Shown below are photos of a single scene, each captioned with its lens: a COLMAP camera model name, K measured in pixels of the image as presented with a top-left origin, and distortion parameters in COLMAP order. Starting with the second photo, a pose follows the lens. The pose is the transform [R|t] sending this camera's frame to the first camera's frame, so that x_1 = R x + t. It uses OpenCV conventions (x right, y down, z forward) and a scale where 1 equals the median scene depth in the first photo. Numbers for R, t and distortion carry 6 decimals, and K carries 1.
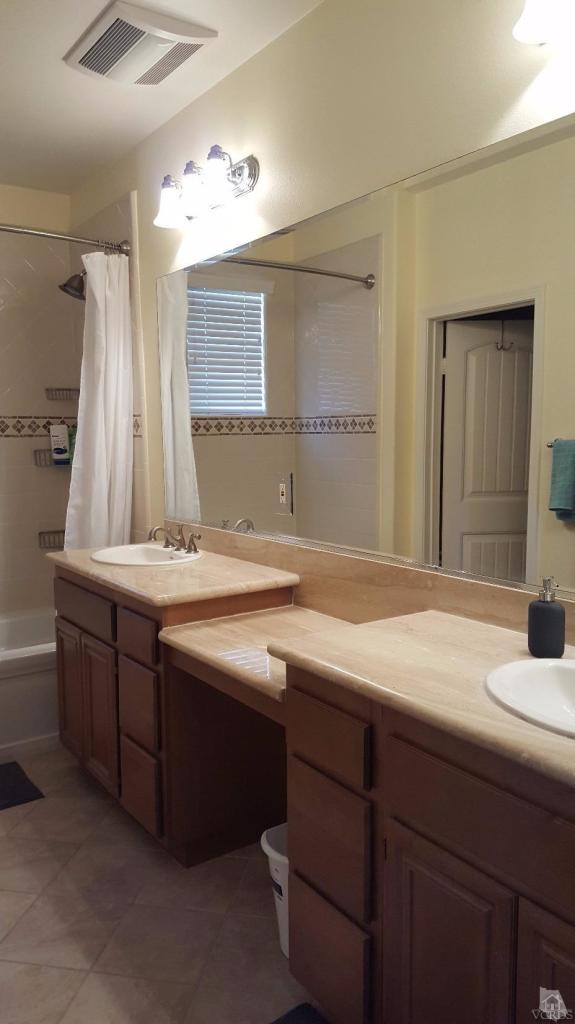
lens RADIAL K [[753.3, 0, 287.5], [0, 753.3, 512.0], [0, 0, 1]] dist [0.166792, -0.249496]
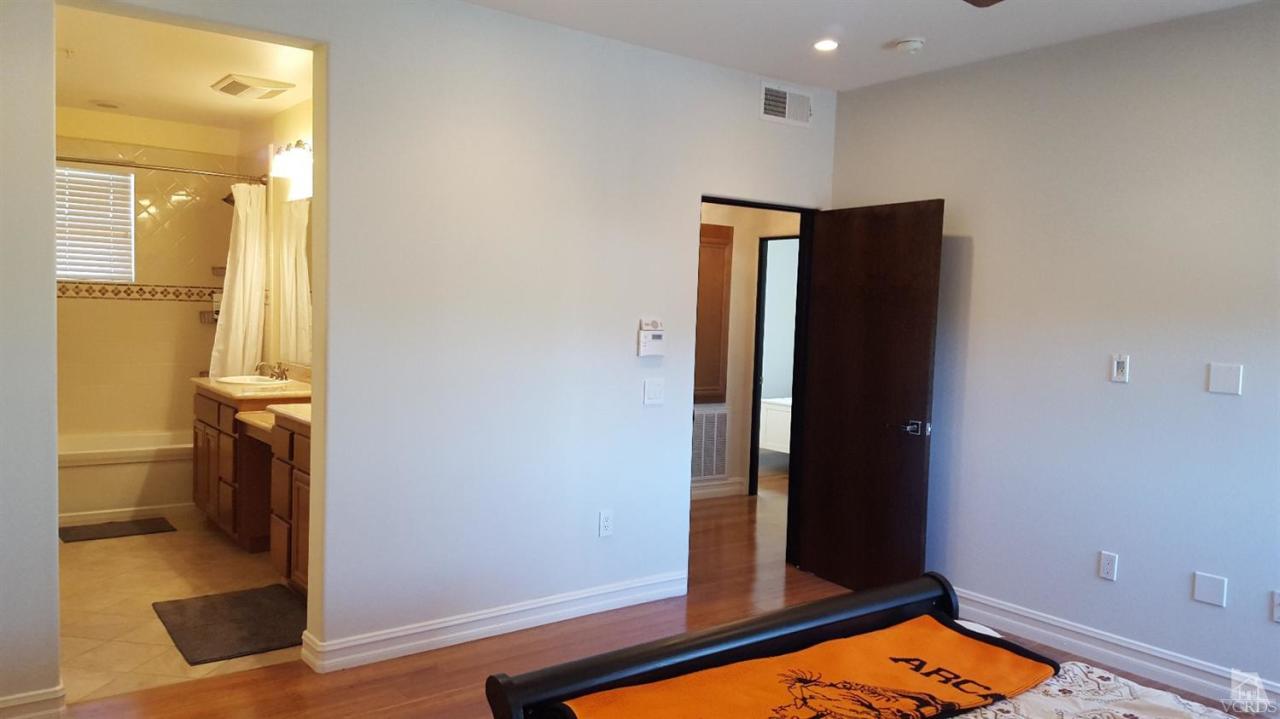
lens RADIAL K [[941.6, 0, 631.4], [0, 941.6, 357.3], [0, 0, 1]] dist [0.166792, -0.249496]
pose [[0.998678, 0.043918, 0.026694, 0.482827], [-0.042493, 0.997754, -0.051783, 0.070590], [-0.028908, 0.050580, 0.998302, -0.901187]]
